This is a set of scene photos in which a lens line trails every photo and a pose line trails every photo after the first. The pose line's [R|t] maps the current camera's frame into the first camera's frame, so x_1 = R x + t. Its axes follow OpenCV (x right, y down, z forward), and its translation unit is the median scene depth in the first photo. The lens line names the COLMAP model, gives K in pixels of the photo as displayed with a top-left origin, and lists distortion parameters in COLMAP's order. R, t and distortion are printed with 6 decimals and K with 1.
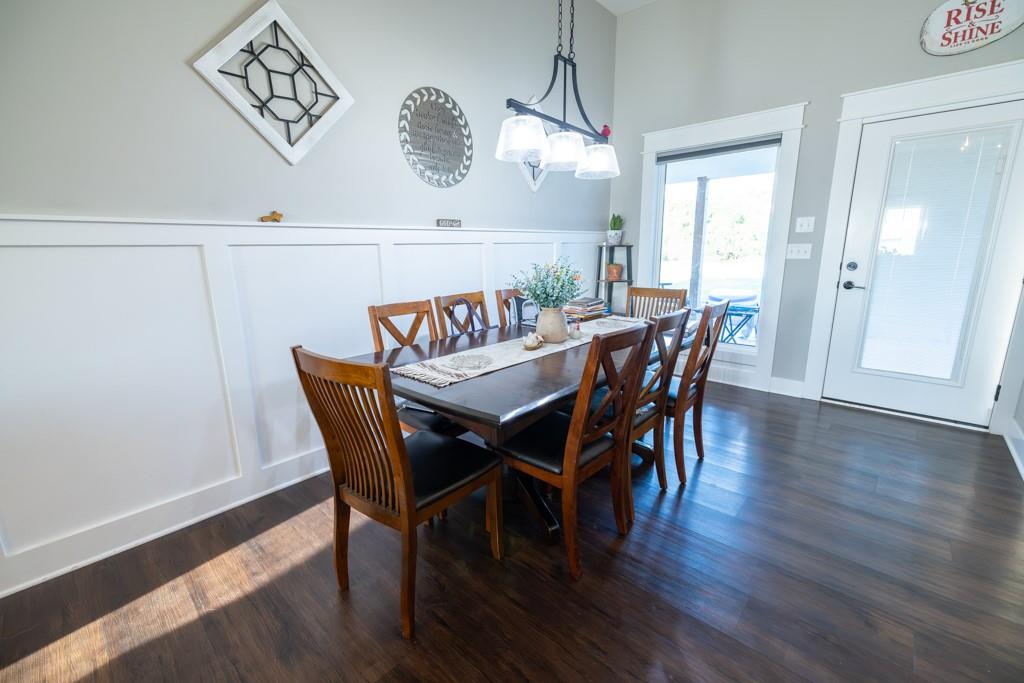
lens RADIAL K [[426.3, 0, 515.3], [0, 426.3, 341.8], [0, 0, 1]] dist [0.002064, -0.000065]
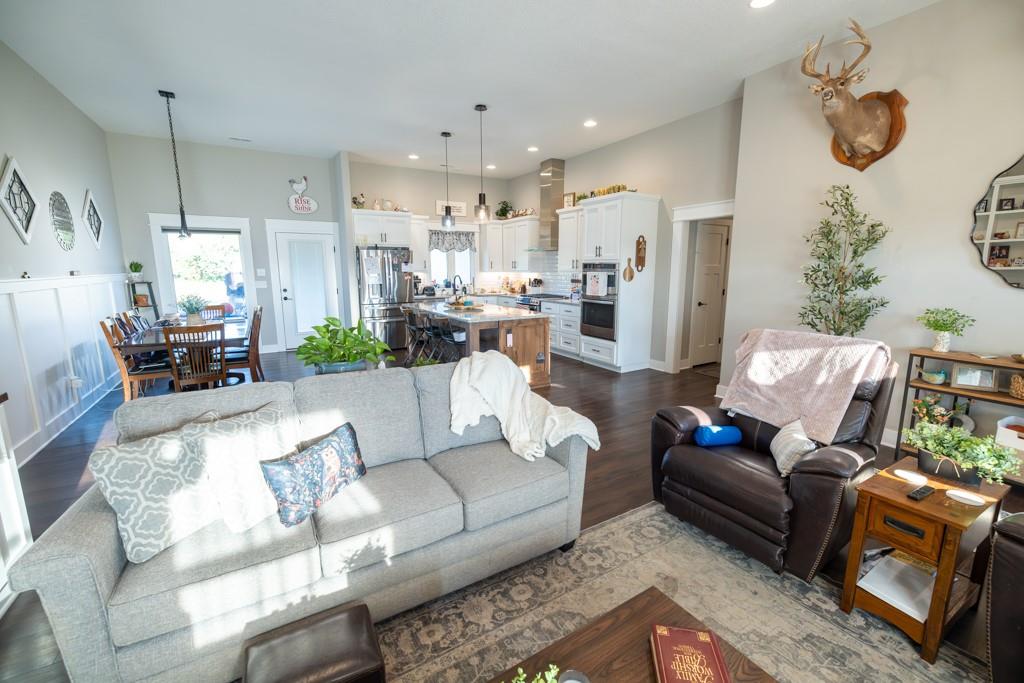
lens RADIAL K [[426.3, 0, 515.9], [0, 426.3, 338.9], [0, 0, 1]] dist [0.002064, -0.000065]
pose [[0.288087, -0.144520, 0.946636, -1.062849], [0.204753, 0.974981, 0.086535, 0.134938], [-0.935458, 0.168897, 0.310470, -0.838821]]
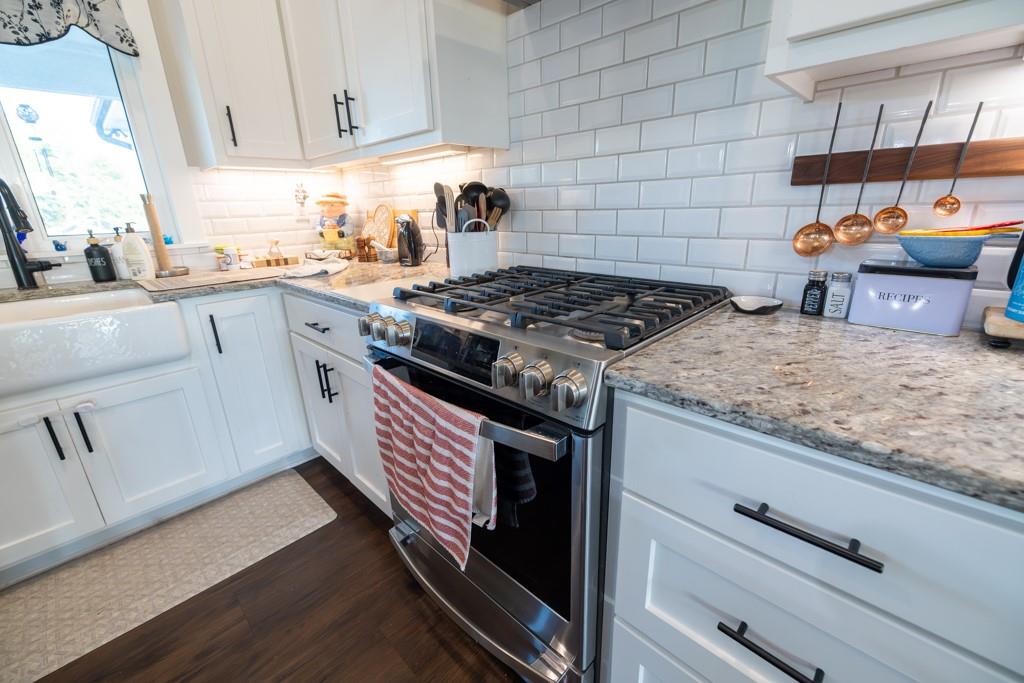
lens RADIAL K [[426.3, 0, 518.3], [0, 426.3, 342.8], [0, 0, 1]] dist [0.002064, -0.000065]
pose [[0.026798, -0.290637, 0.956458, 0.969035], [0.242574, 0.930095, 0.275829, 0.071794], [-0.969763, 0.224620, 0.095425, -0.265256]]
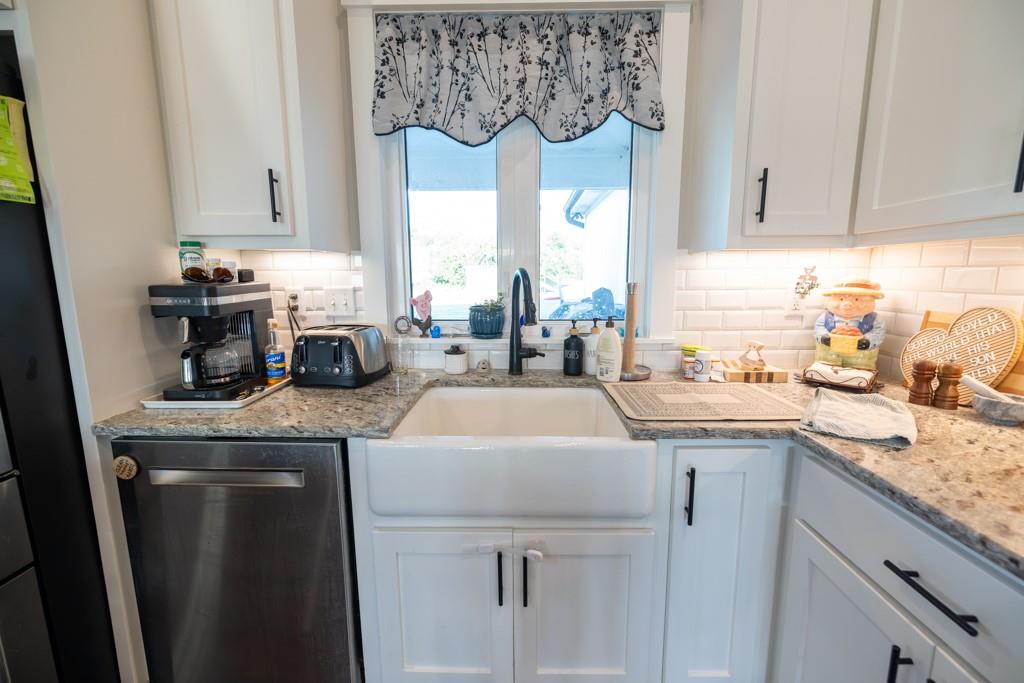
lens RADIAL K [[426.3, 0, 515.9], [0, 426.3, 342.3], [0, 0, 1]] dist [0.002064, -0.000065]
pose [[0.749525, -0.092059, 0.655543, 1.130176], [0.137198, 0.990384, -0.017786, -0.016558], [-0.647602, 0.103271, 0.754948, -0.052988]]
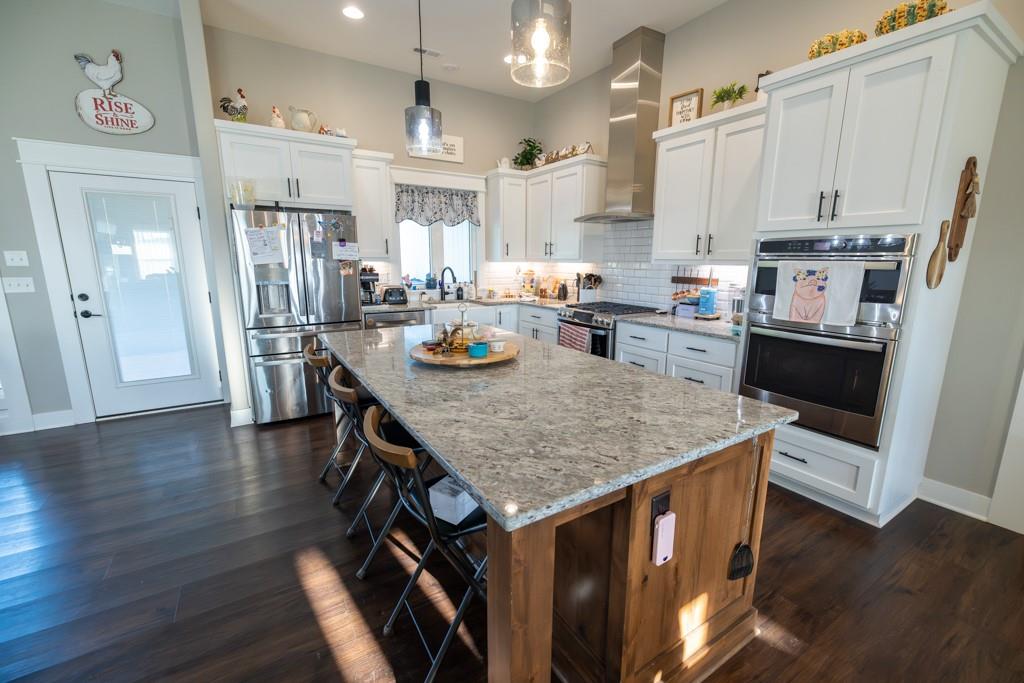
lens RADIAL K [[426.3, 0, 515.8], [0, 426.3, 344.3], [0, 0, 1]] dist [0.002064, -0.000065]
pose [[0.268060, -0.173695, 0.947615, 0.012056], [0.200807, 0.972082, 0.121376, 0.032574], [-0.942242, 0.157751, 0.295455, -0.361214]]
